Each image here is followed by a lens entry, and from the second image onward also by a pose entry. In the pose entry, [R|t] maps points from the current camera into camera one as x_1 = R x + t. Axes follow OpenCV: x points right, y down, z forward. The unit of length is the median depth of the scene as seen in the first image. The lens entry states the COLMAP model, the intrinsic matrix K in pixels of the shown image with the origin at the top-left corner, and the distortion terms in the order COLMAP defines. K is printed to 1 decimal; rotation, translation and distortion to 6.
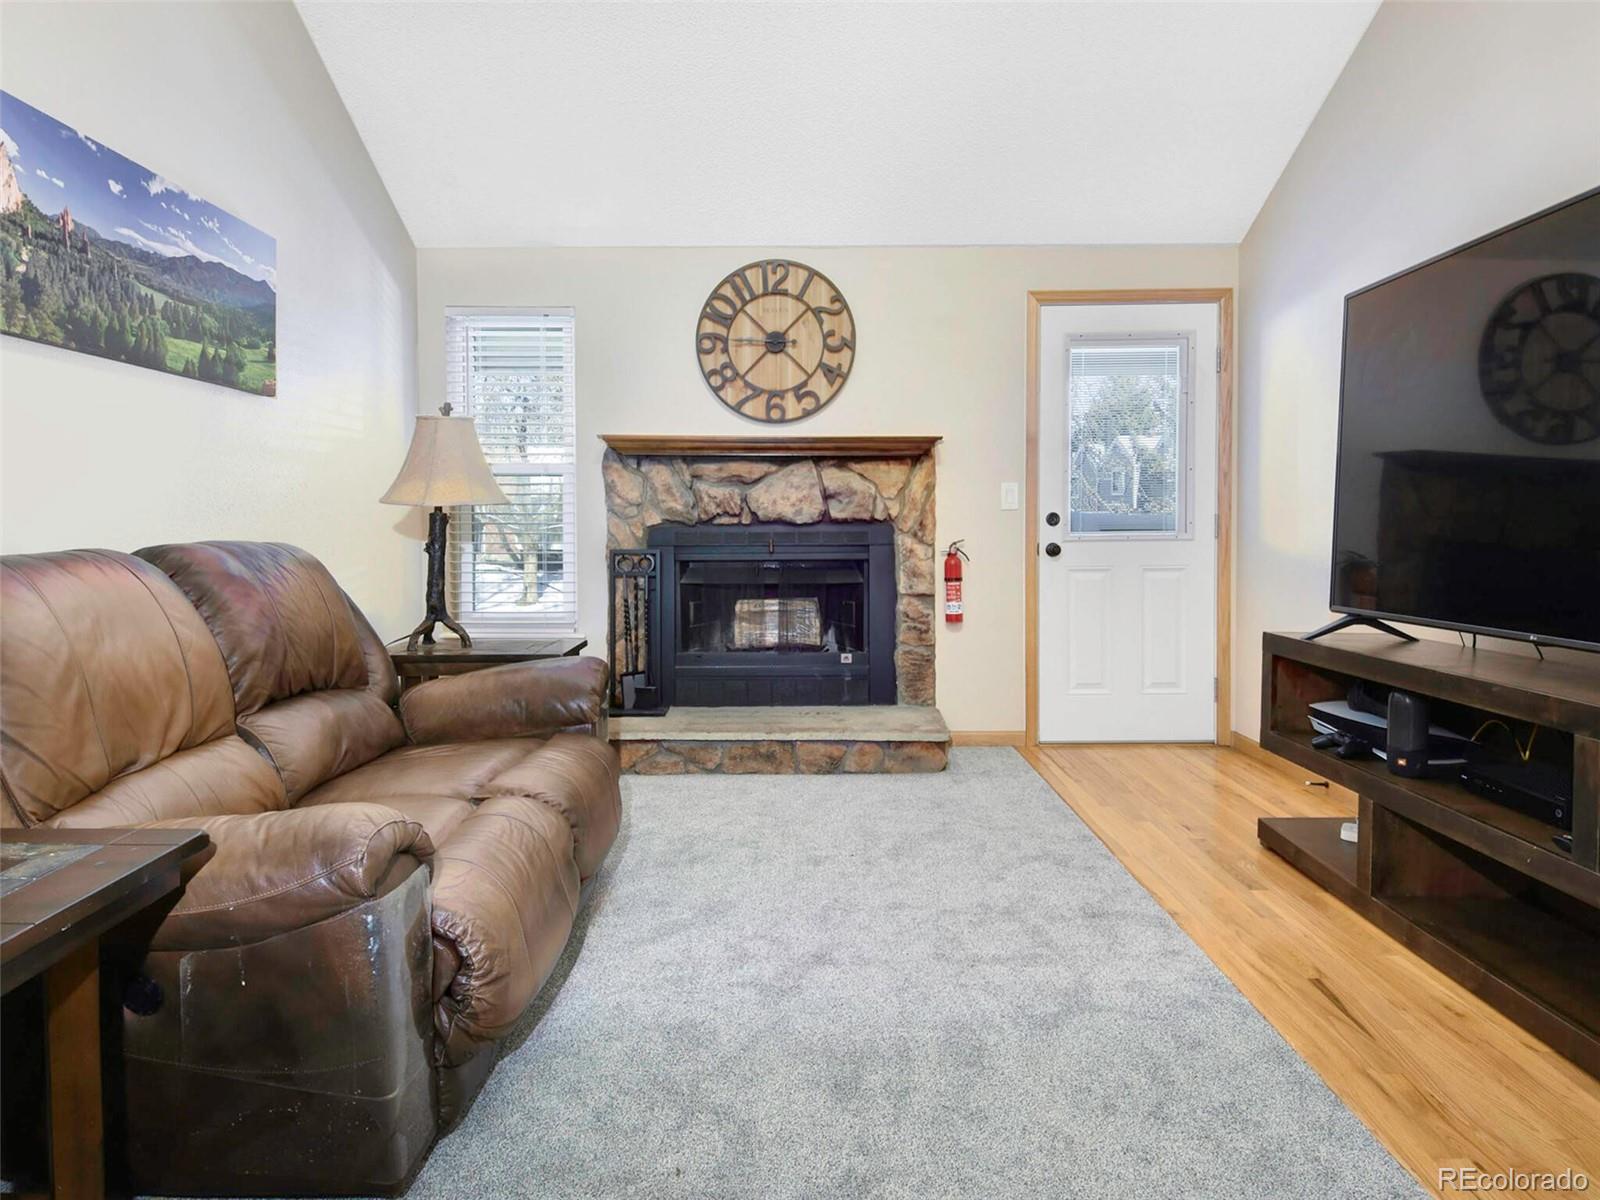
lens RADIAL K [[998.6, 0, 839.6], [0, 998.6, 532.3], [0, 0, 1]] dist [0.046158, -0.074924]
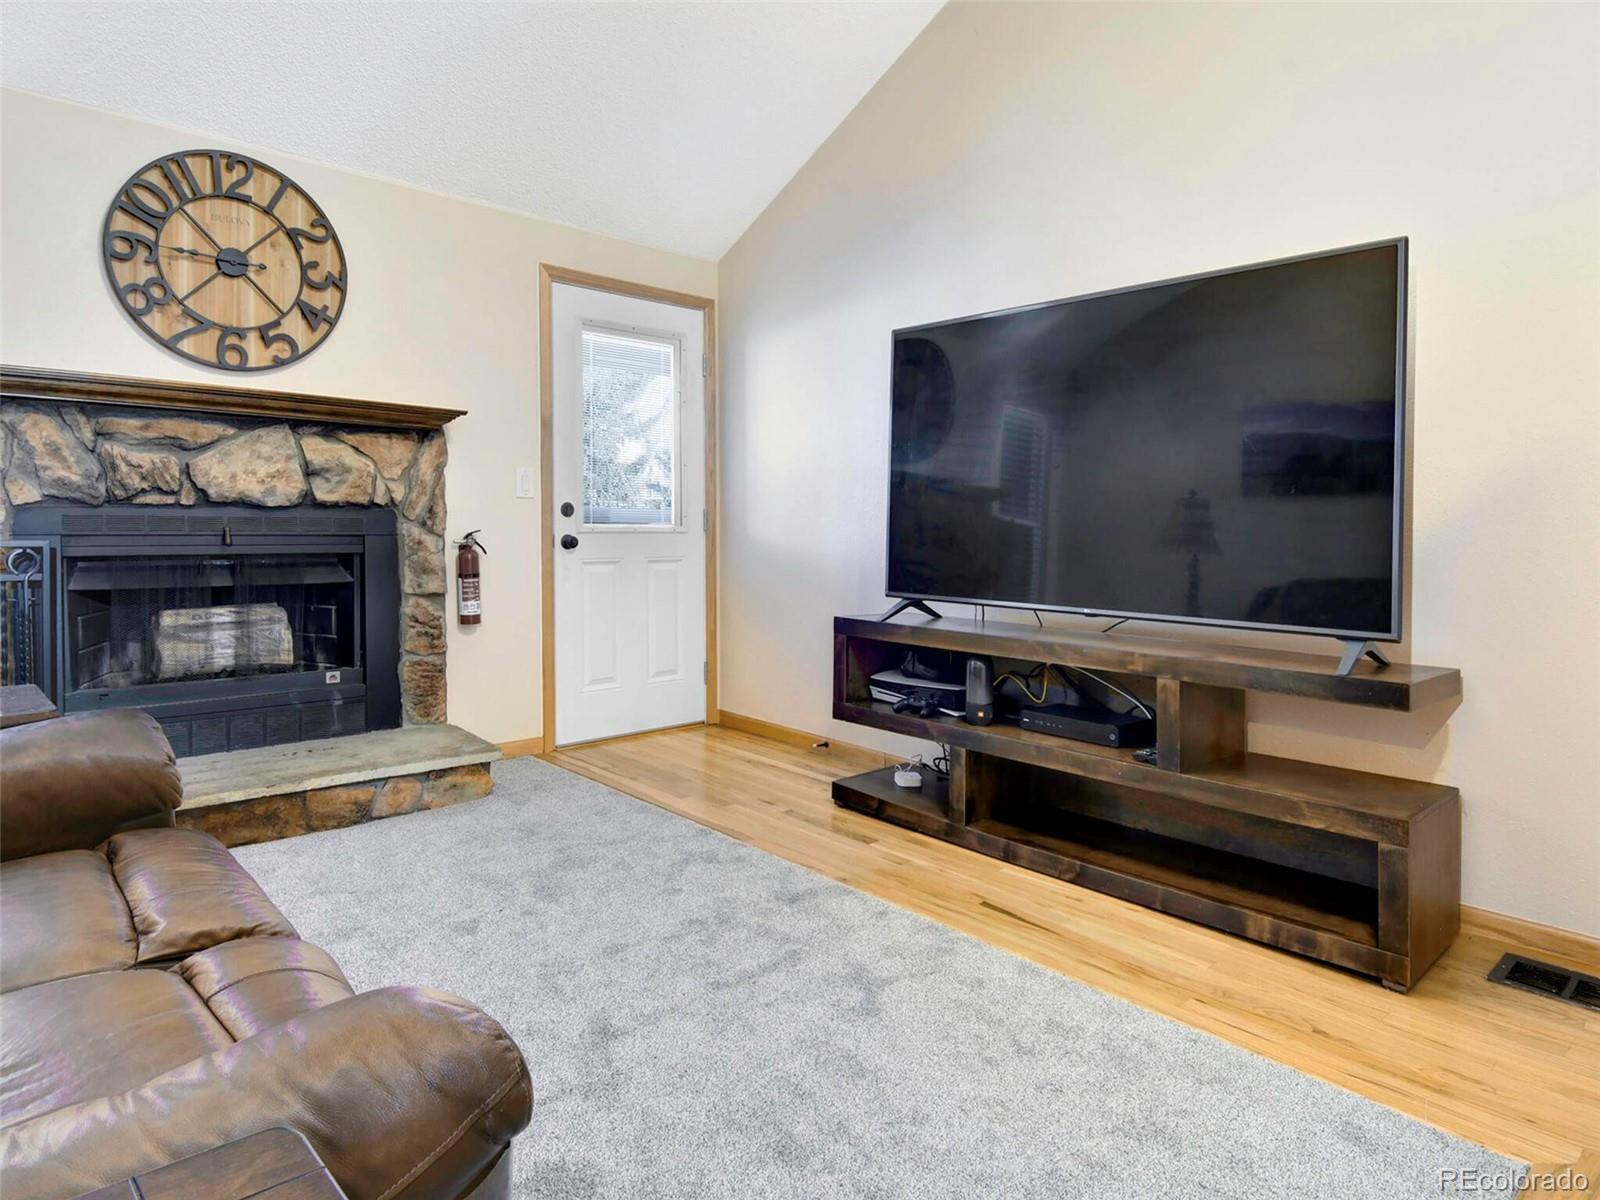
lens RADIAL K [[956.1, 0, 932.5], [0, 956.1, 526.3], [0, 0, 1]] dist [0.004096, -0.019889]
pose [[0.698525, 0.015005, 0.715428, -0.206458], [-0.018919, 0.999818, -0.002498, -0.001393], [-0.715335, -0.011790, 0.698682, 0.127946]]
